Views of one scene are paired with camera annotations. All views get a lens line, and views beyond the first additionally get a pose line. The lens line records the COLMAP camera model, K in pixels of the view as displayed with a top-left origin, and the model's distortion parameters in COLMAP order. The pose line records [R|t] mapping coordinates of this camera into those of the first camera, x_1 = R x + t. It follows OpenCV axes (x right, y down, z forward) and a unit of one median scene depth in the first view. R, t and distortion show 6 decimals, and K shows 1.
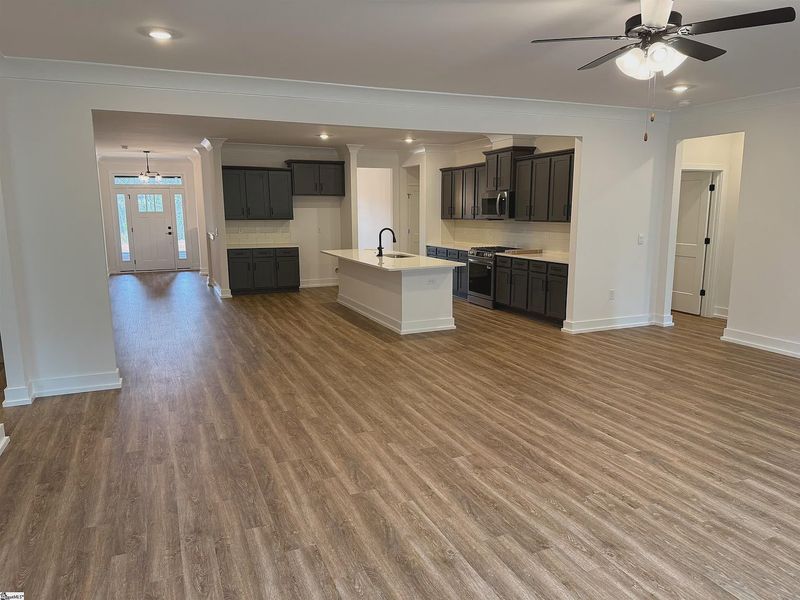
lens RADIAL K [[558.4, 0, 400.0], [0, 558.4, 300.0], [0, 0, 1]] dist [0.076292, -0.102685]
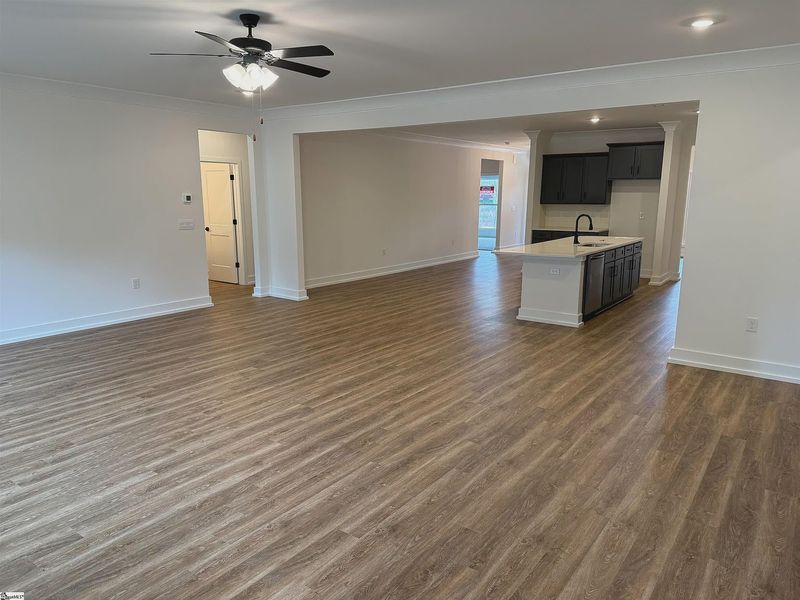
lens RADIAL K [[558.4, 0, 400.0], [0, 558.4, 300.0], [0, 0, 1]] dist [0.076292, -0.102685]
pose [[0.502263, 0.169192, -0.848001, 1.323473], [-0.148171, 0.983007, 0.108368, -0.088442], [0.851926, 0.071220, 0.518797, 0.507064]]
